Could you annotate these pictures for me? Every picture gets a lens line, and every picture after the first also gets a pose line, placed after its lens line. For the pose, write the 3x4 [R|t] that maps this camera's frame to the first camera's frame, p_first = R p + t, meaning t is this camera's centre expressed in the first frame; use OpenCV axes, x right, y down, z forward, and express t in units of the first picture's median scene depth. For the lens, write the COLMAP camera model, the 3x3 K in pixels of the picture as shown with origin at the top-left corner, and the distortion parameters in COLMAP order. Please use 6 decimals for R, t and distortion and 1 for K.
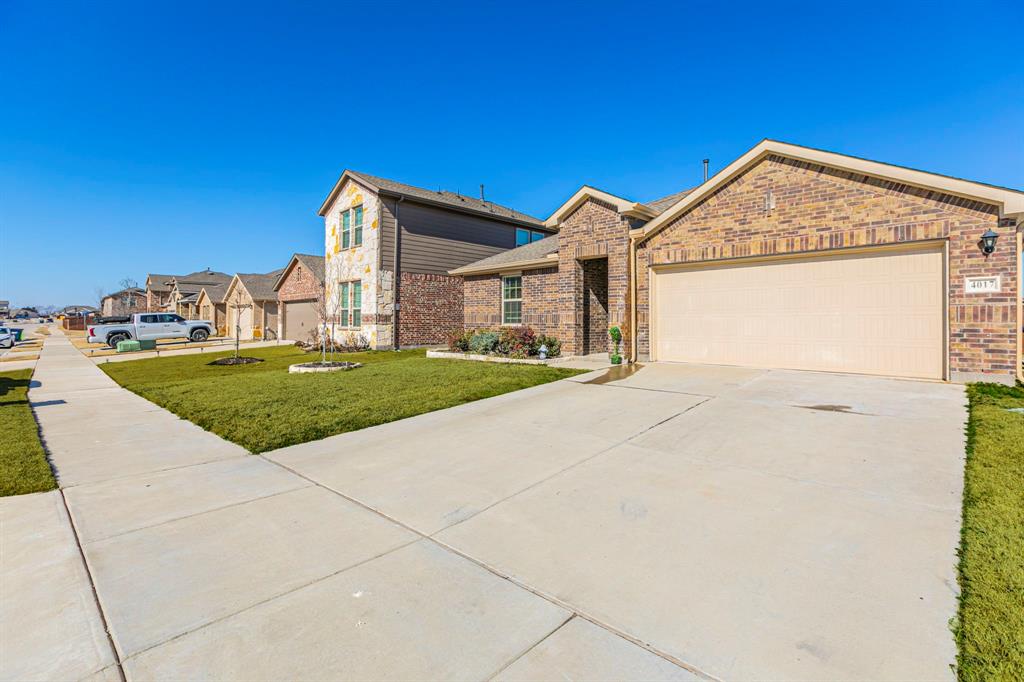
lens RADIAL K [[462.9, 0, 519.0], [0, 462.9, 341.0], [0, 0, 1]] dist [-0.000134, 0.000186]
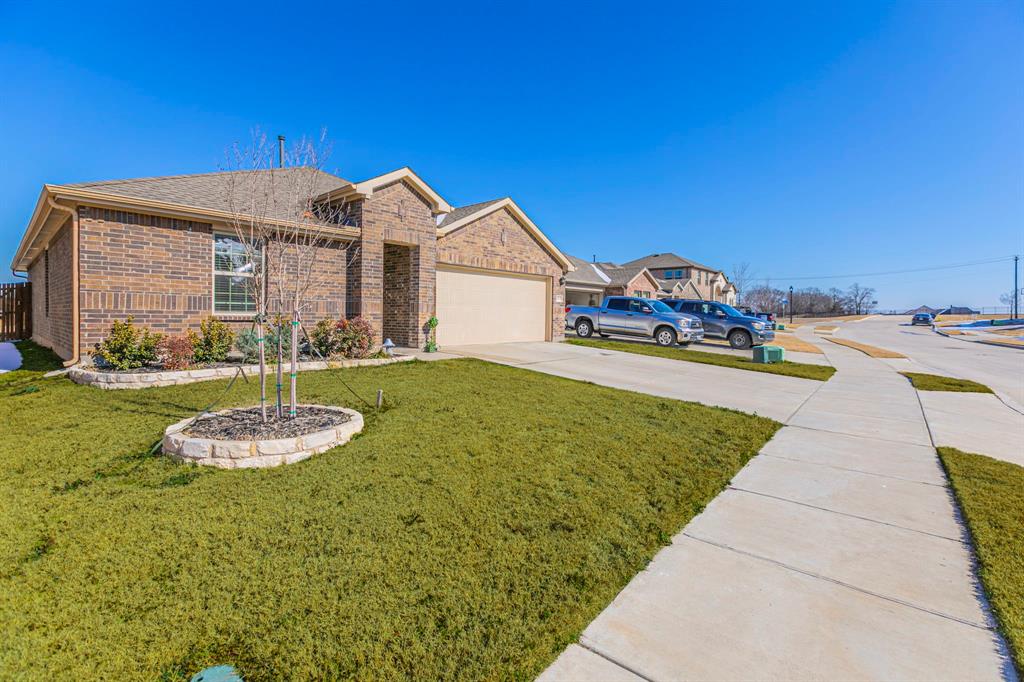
lens RADIAL K [[462.9, 0, 519.0], [0, 462.9, 341.0], [0, 0, 1]] dist [-0.000134, 0.000186]
pose [[-0.041108, -0.055242, 0.997626, -0.826542], [0.026473, 0.998060, 0.056357, -0.030121], [-0.998804, 0.028727, -0.039566, 0.821668]]
